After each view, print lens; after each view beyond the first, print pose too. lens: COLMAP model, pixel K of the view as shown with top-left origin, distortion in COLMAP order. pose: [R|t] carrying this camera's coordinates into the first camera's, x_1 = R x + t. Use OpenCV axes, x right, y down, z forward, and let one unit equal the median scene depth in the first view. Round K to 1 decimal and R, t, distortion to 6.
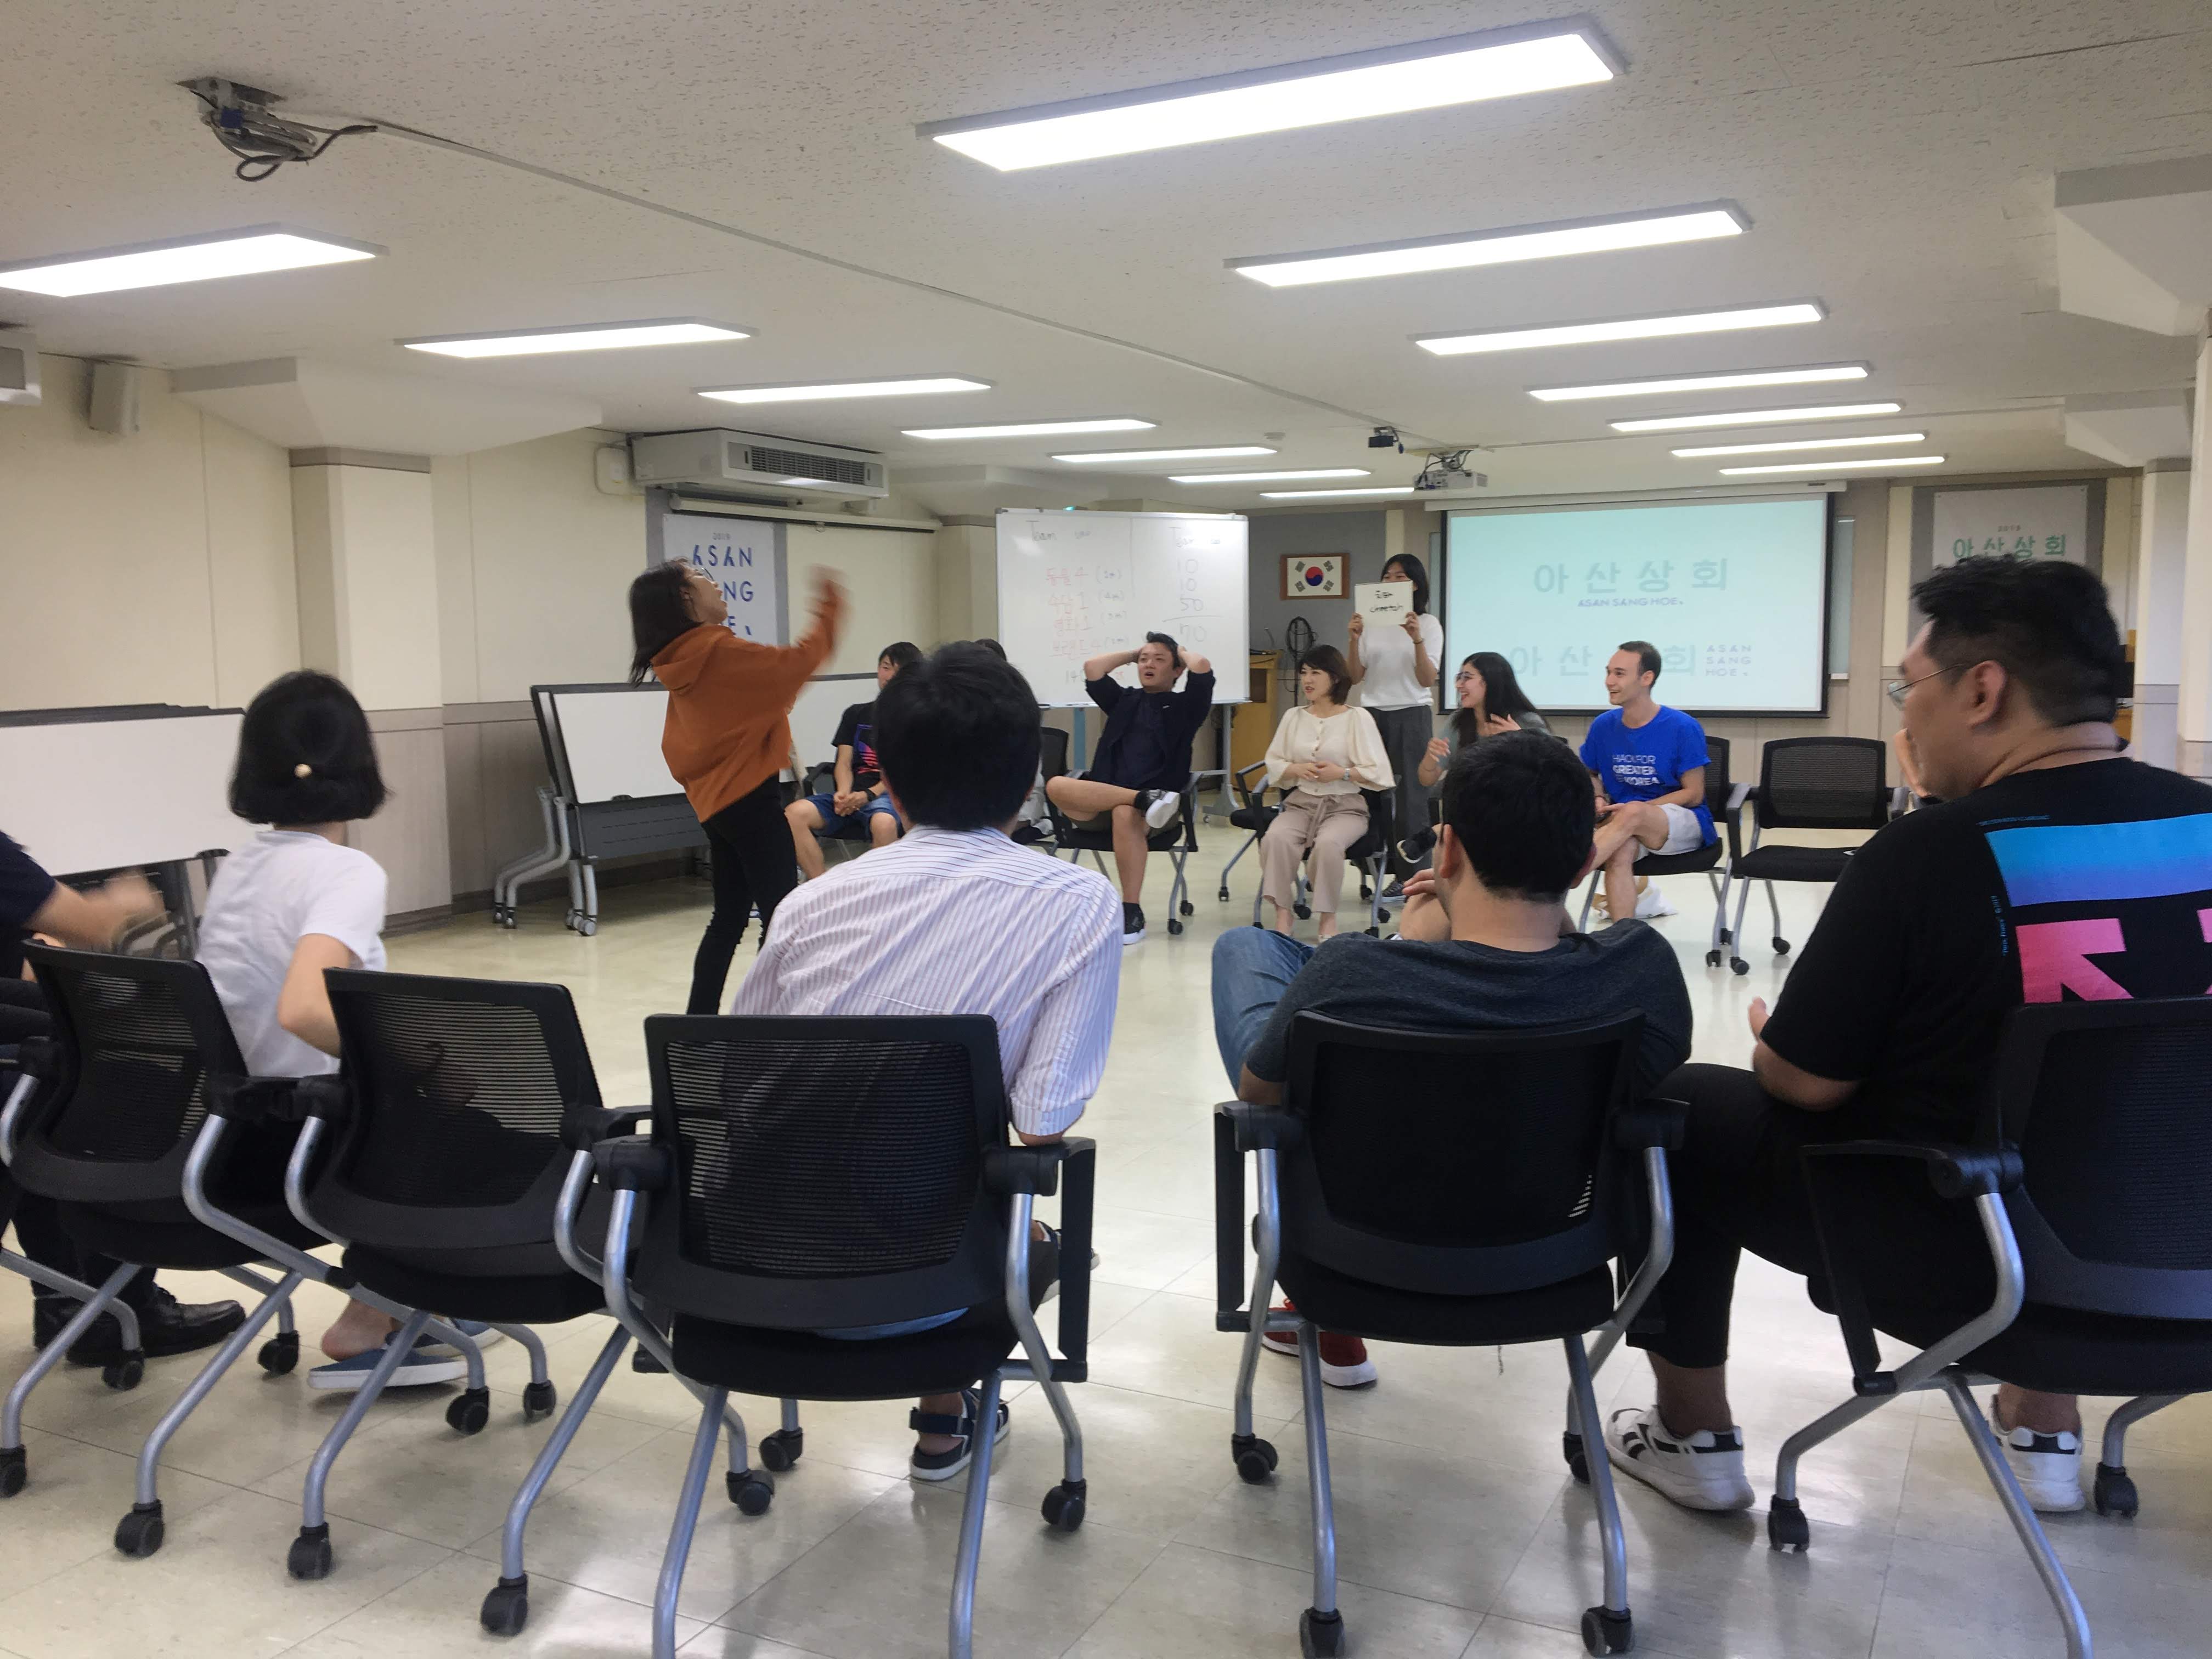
lens RADIAL K [[1884.2, 0, 1112.2], [0, 1884.2, 834.7], [0, 0, 1]] dist [0.035723, -0.087349]
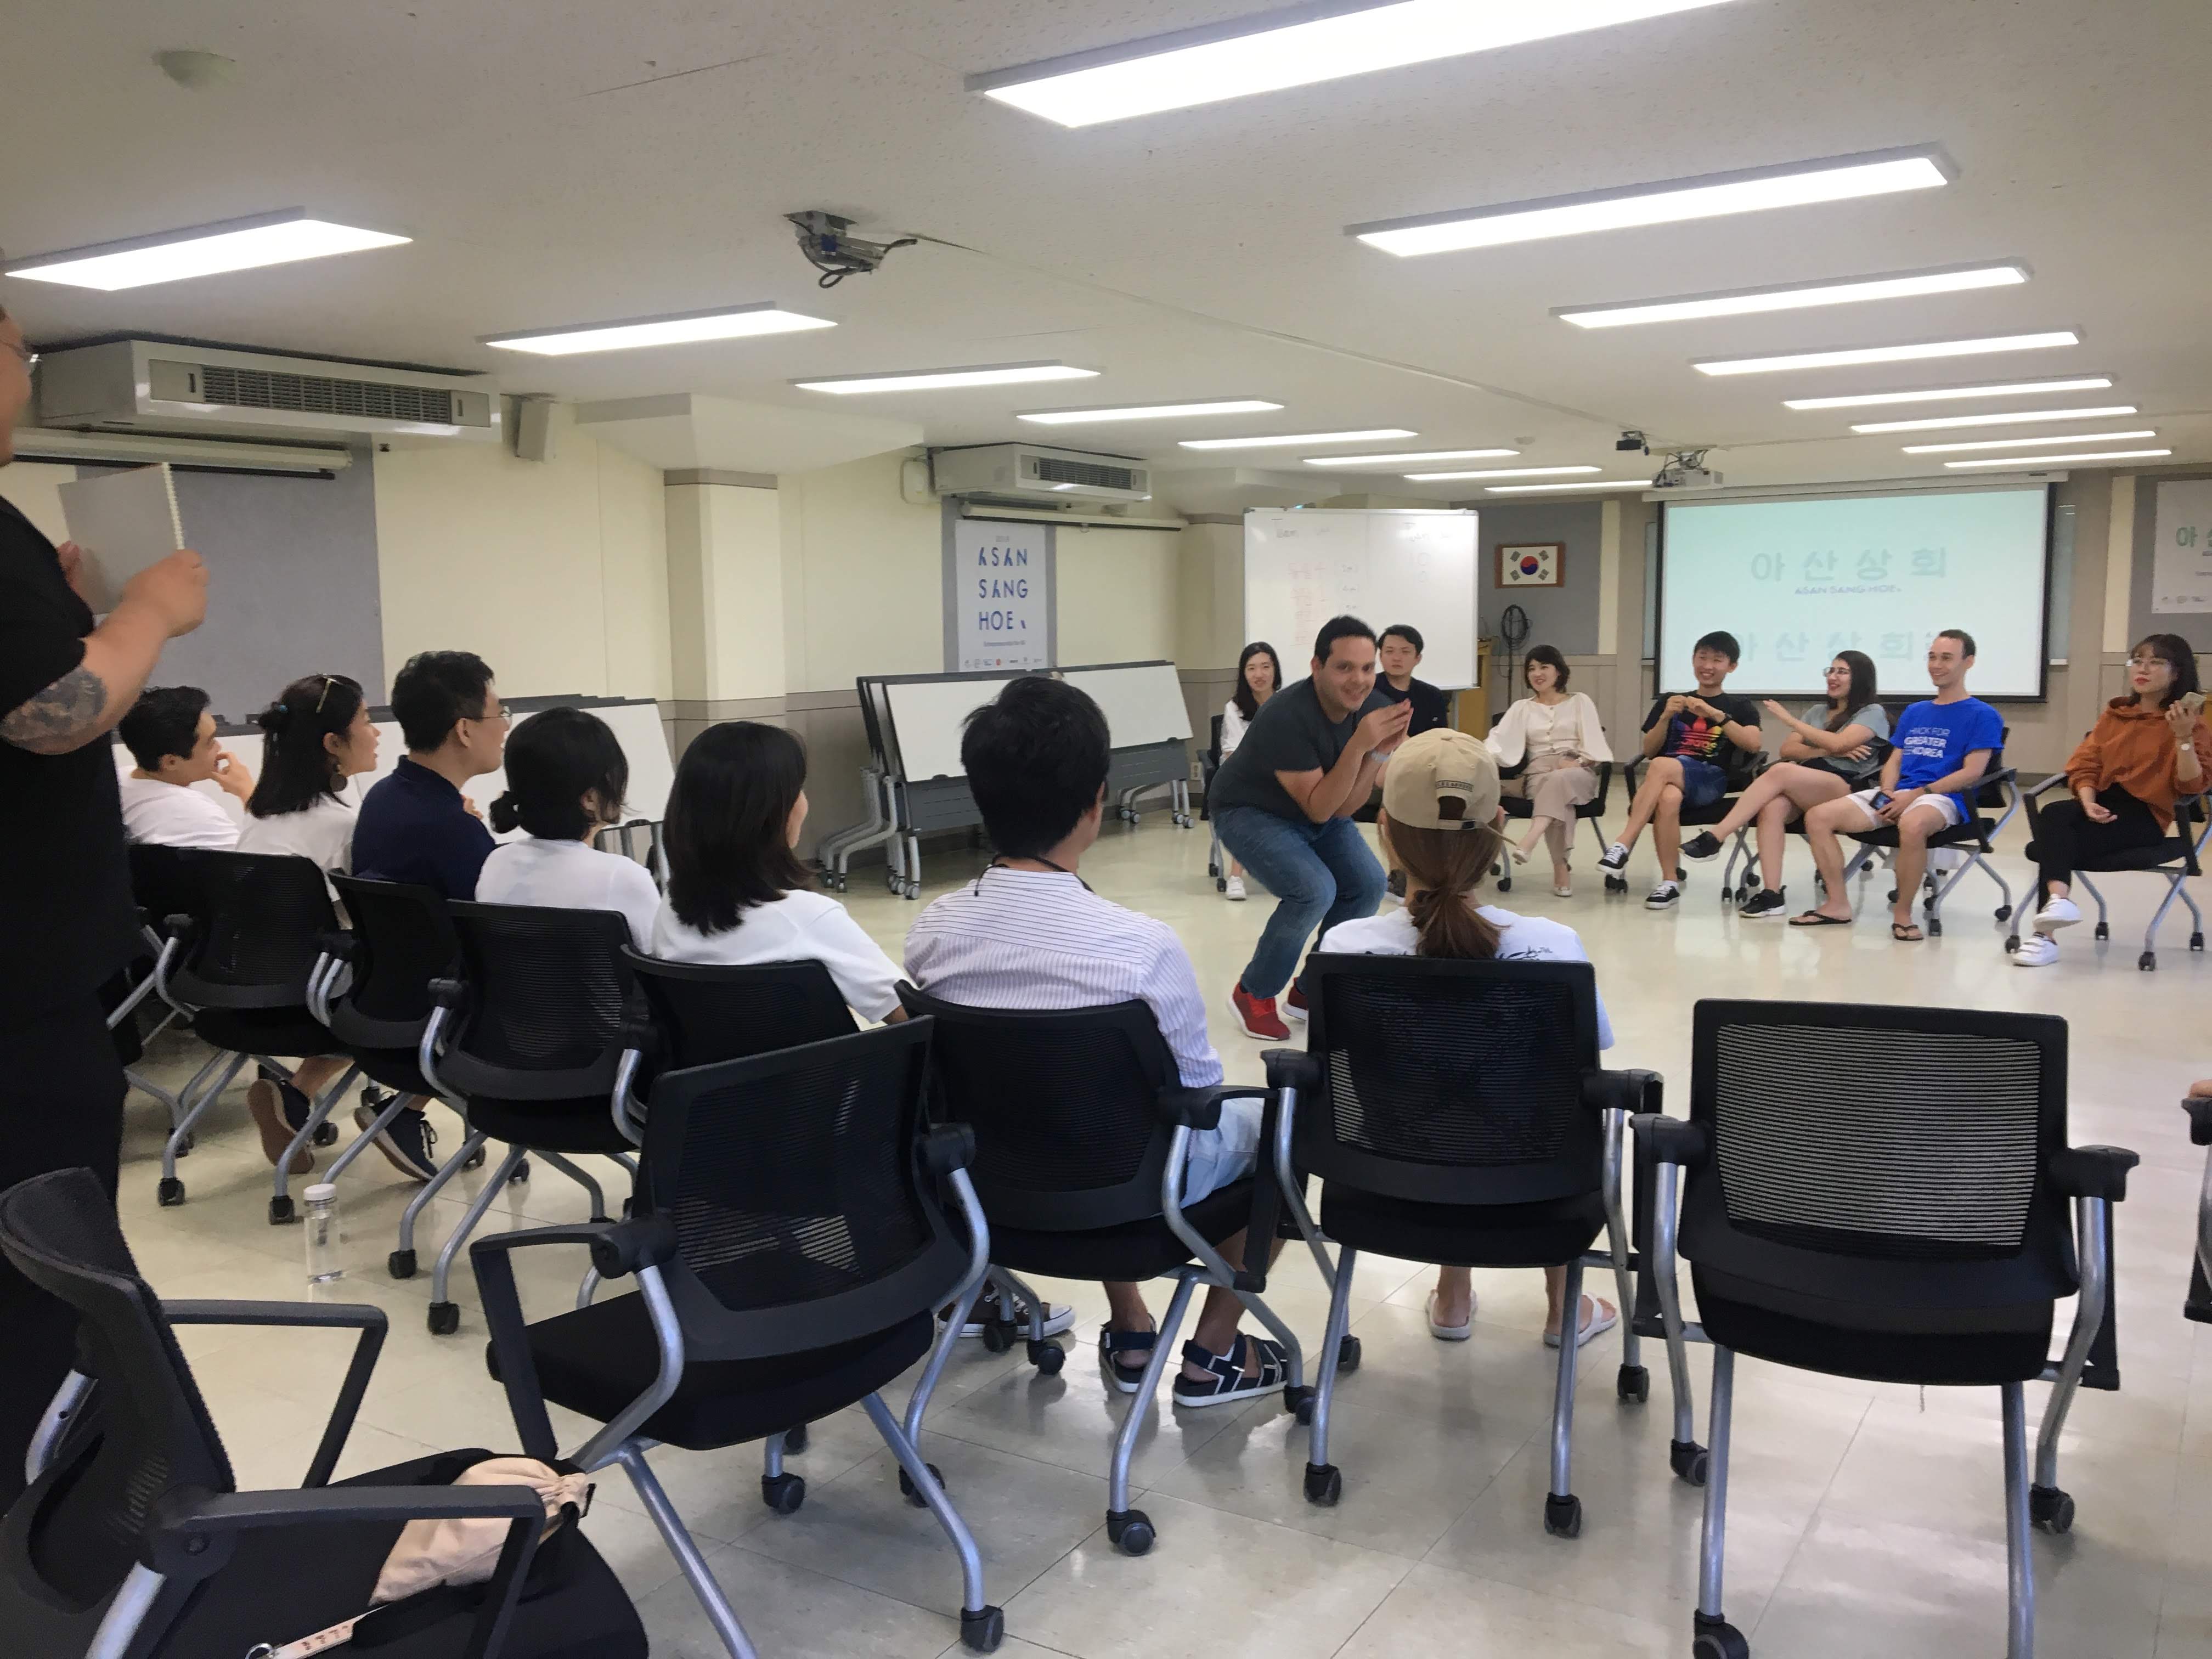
lens RADIAL K [[1884.2, 0, 1090.7], [0, 1884.2, 831.3], [0, 0, 1]] dist [0.035723, -0.087349]
pose [[0.995776, 0.005351, -0.091661, -0.057176], [-0.004624, 0.999956, 0.008139, 0.002566], [0.091700, -0.007681, 0.995757, -0.088292]]
